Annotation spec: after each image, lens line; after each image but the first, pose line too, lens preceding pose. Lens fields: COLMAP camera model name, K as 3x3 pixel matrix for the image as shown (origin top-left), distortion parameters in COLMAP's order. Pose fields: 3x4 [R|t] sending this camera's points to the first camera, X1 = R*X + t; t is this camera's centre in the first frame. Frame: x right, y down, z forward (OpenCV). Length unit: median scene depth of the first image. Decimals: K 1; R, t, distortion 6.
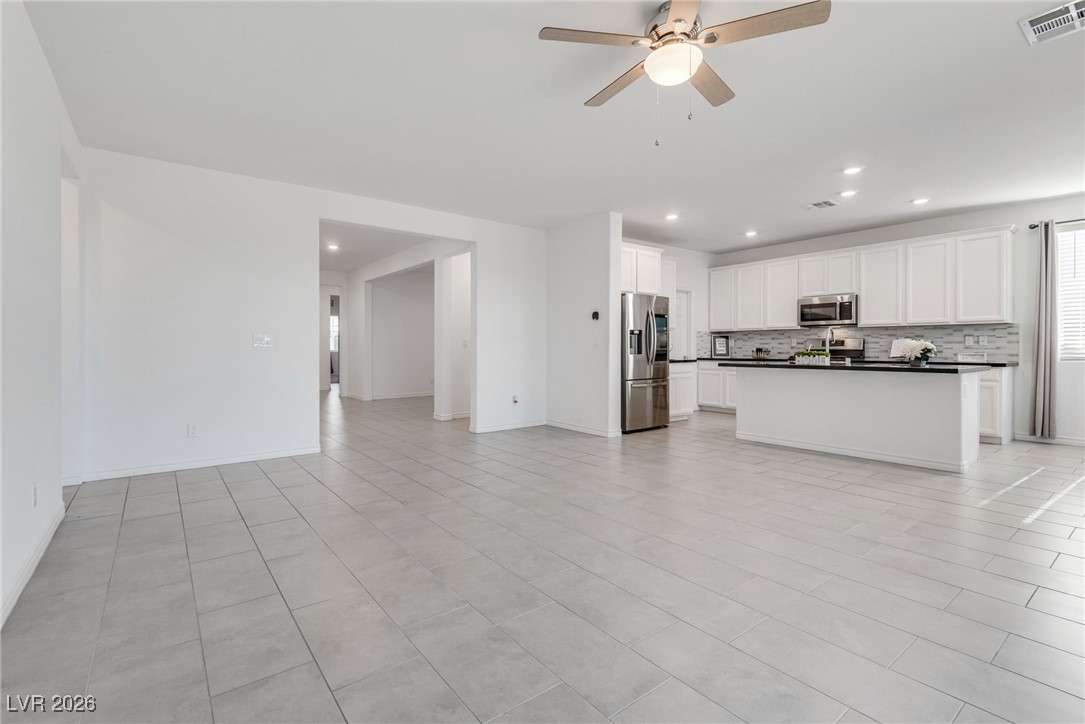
lens RADIAL K [[495.5, 0, 508.2], [0, 495.5, 362.9], [0, 0, 1]] dist [-0.025287, -0.000426]
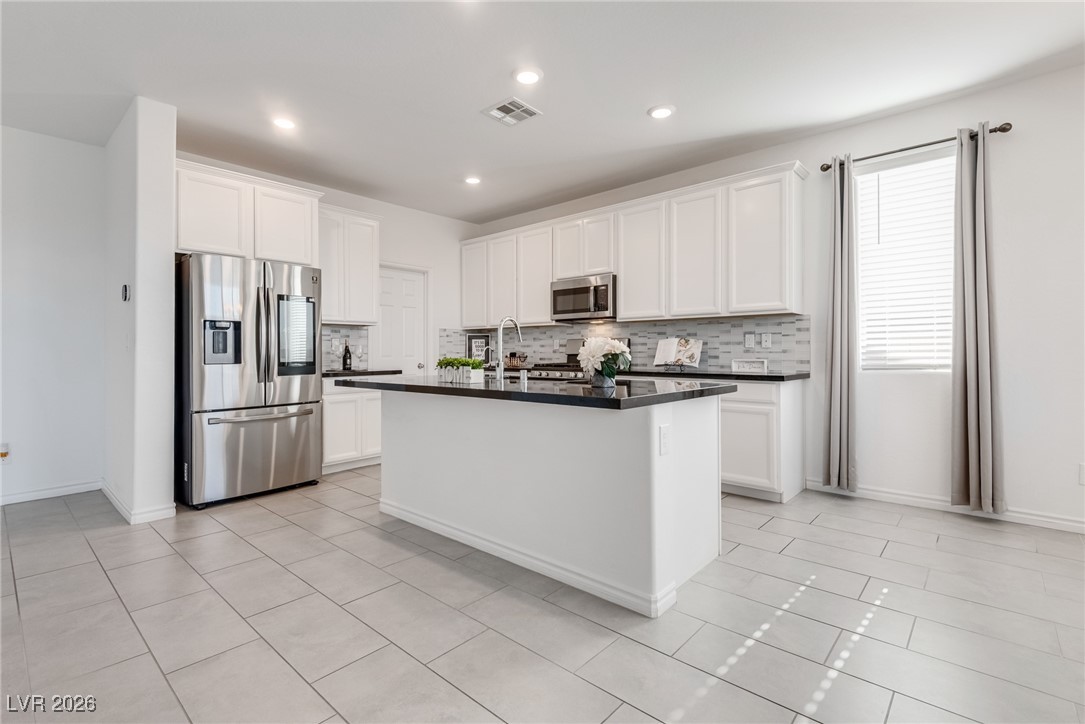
lens RADIAL K [[499.1, 0, 542.5], [0, 499.1, 362.0], [0, 0, 1]] dist [-0.002480, -0.000769]
pose [[0.973340, -0.007036, 0.229258, 0.500562], [0.009323, 0.999917, -0.008897, -0.012357], [-0.229176, 0.010797, 0.973325, 0.380488]]
